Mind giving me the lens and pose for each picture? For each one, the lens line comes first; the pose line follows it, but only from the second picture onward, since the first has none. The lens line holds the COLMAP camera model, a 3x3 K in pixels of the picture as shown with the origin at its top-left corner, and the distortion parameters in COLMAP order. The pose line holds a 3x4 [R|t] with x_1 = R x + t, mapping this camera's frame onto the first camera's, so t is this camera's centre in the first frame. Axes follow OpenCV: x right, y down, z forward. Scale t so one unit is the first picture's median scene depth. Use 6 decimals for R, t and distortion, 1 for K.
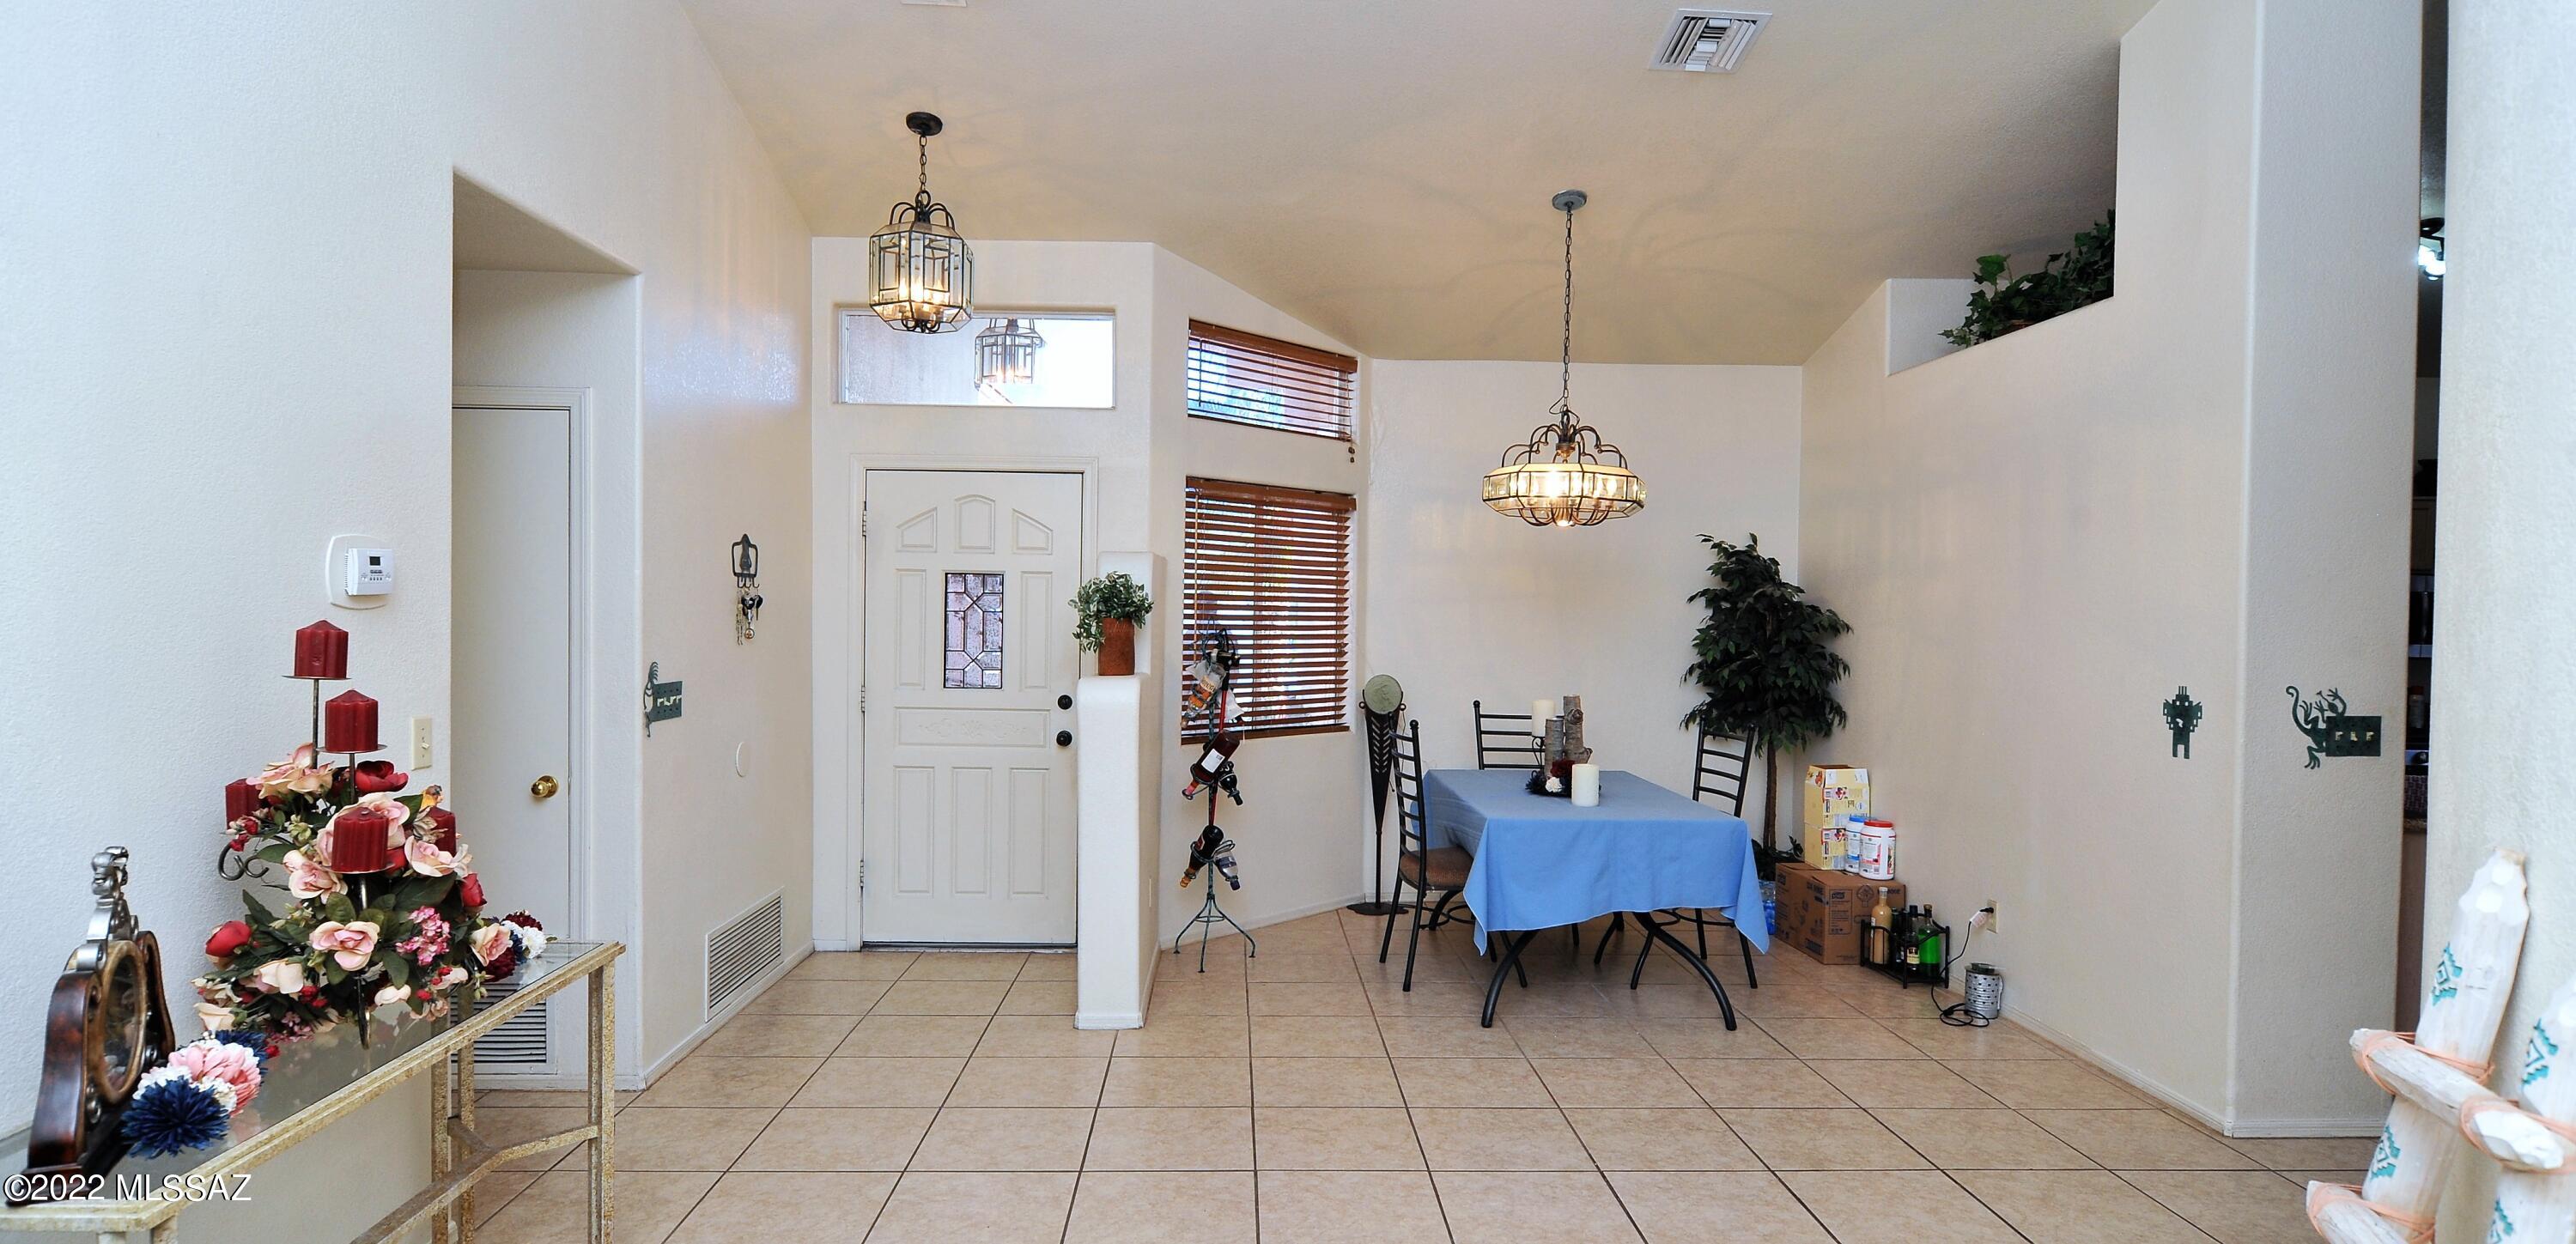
lens RADIAL K [[1359.3, 0, 1289.9], [0, 1359.3, 625.1], [0, 0, 1]] dist [-0.000891, -0.002136]
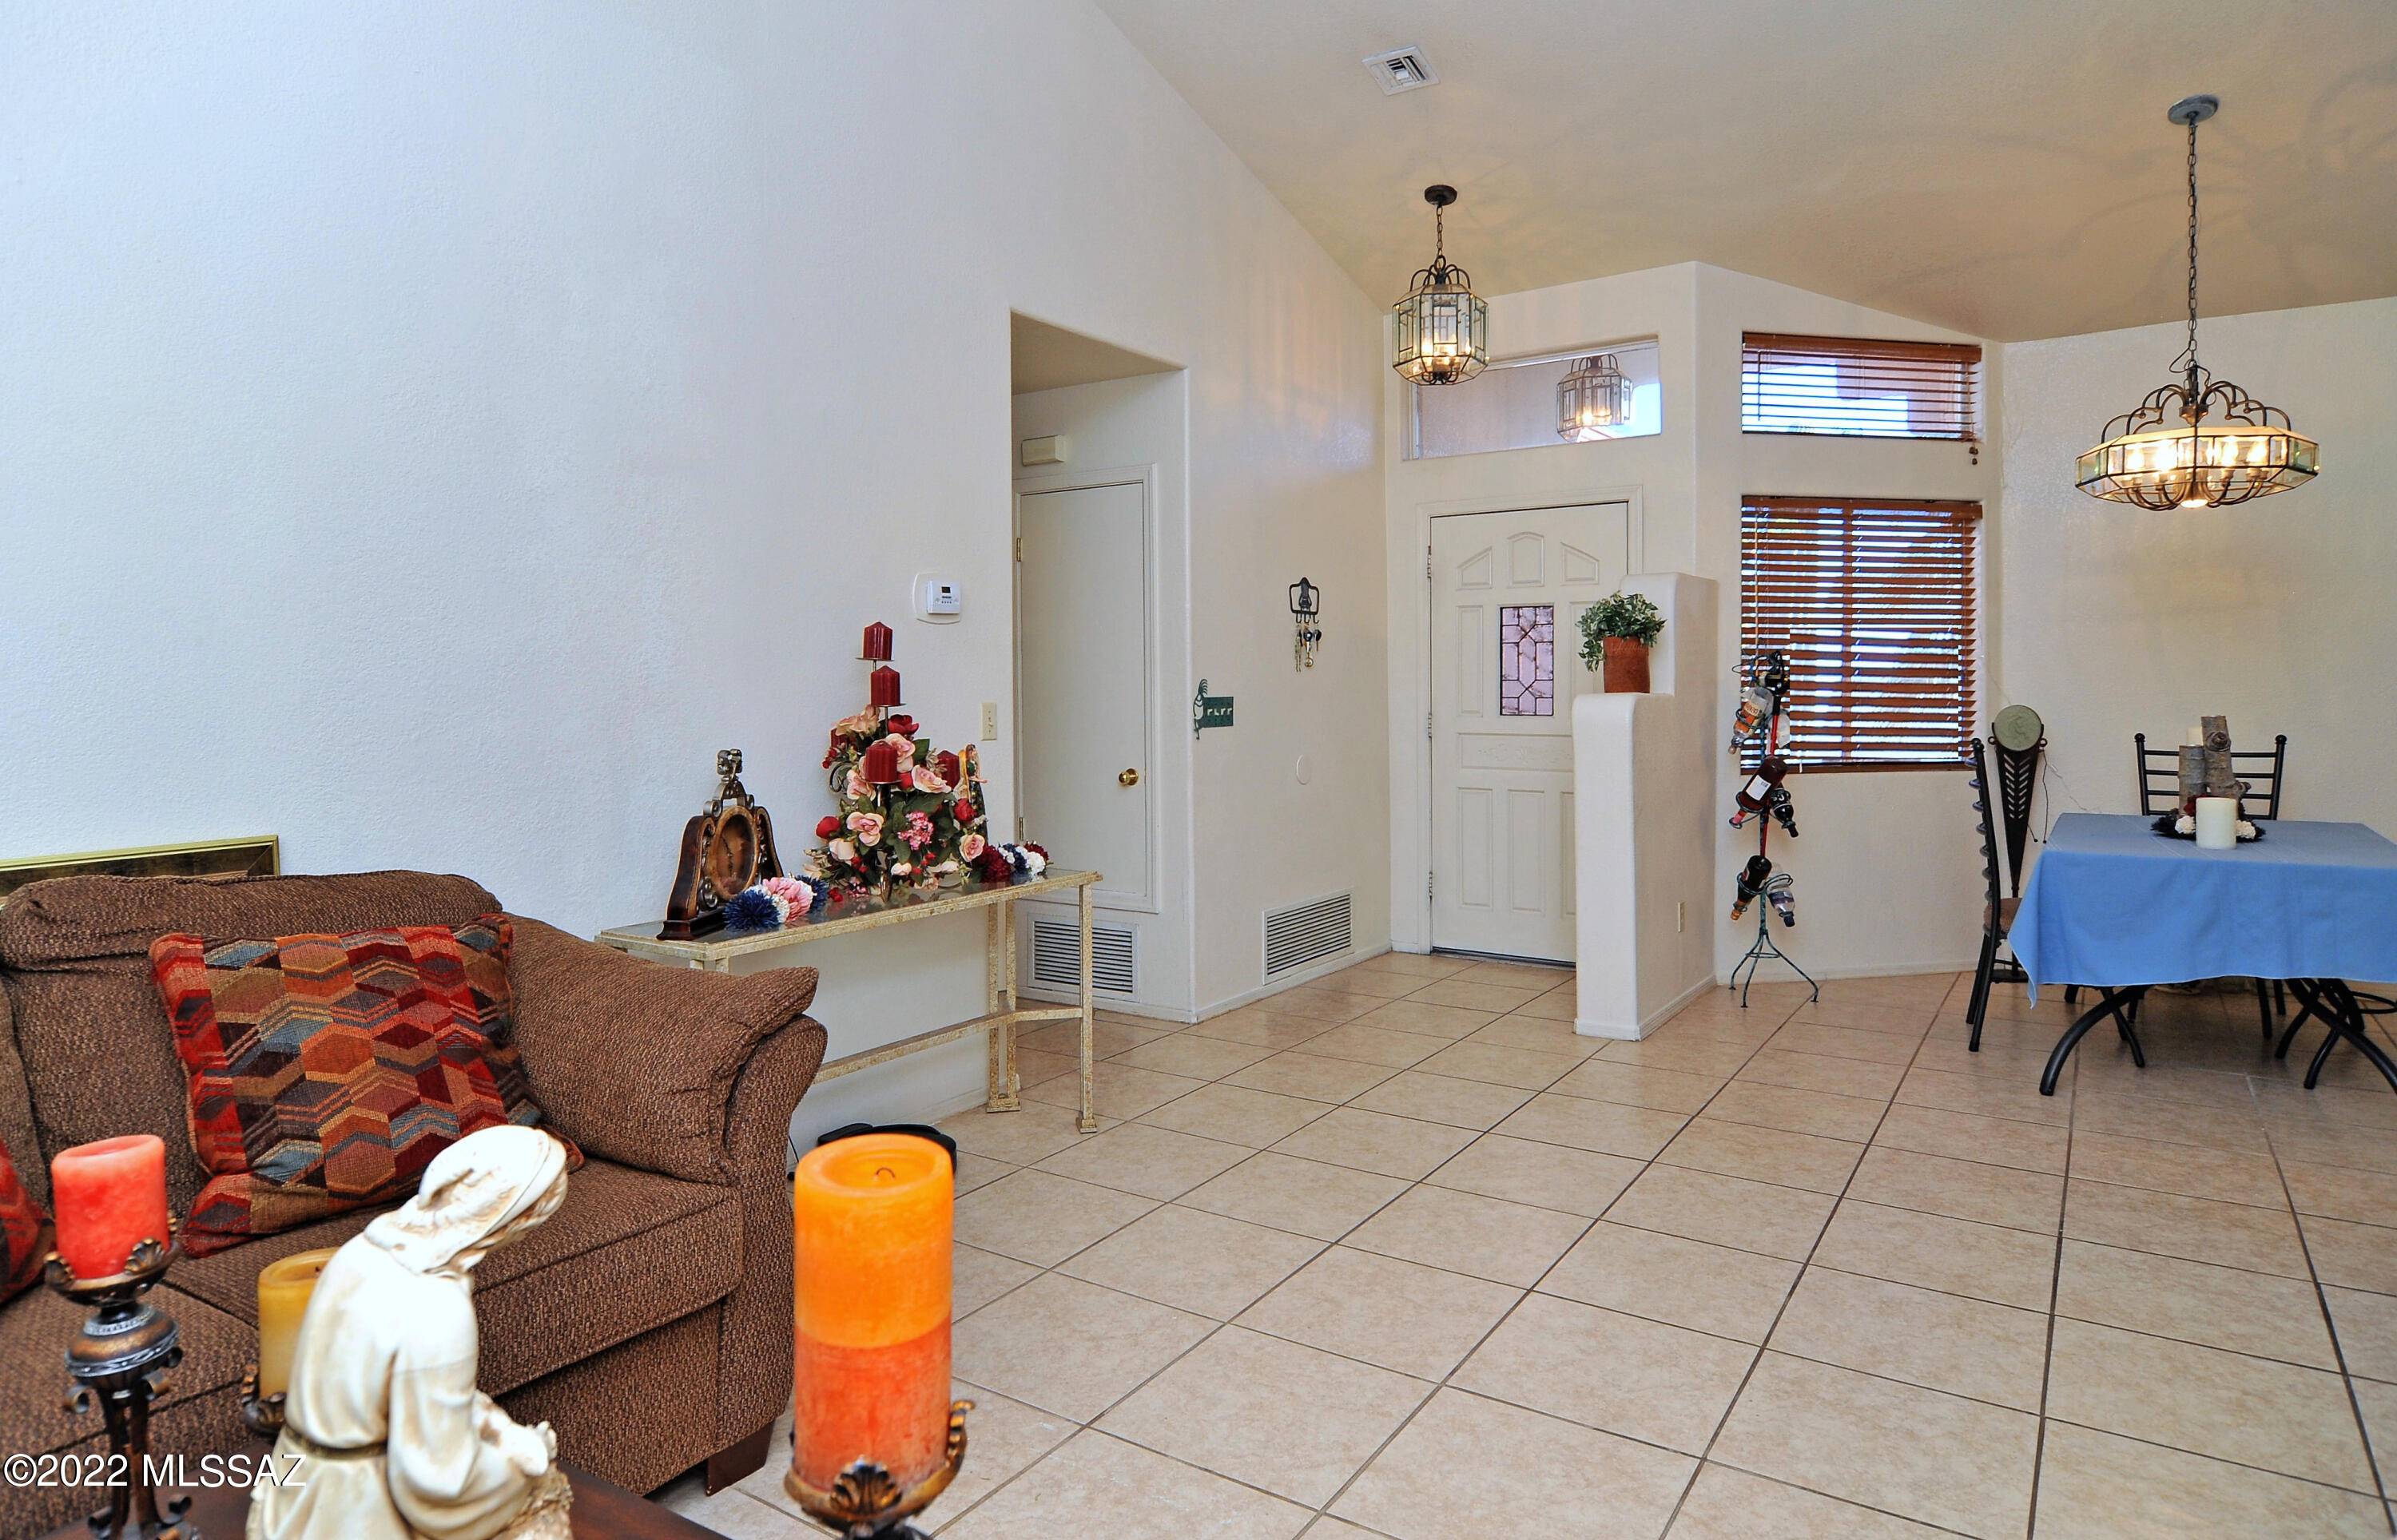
lens RADIAL K [[1397.2, 0, 1228.6], [0, 1397.2, 683.3], [0, 0, 1]] dist [-0.002163, -0.004282]
pose [[0.815032, -0.022711, -0.578971, 0.223987], [0.012301, 0.999685, -0.021896, 0.046254], [0.579286, 0.010724, 0.815054, -0.016493]]
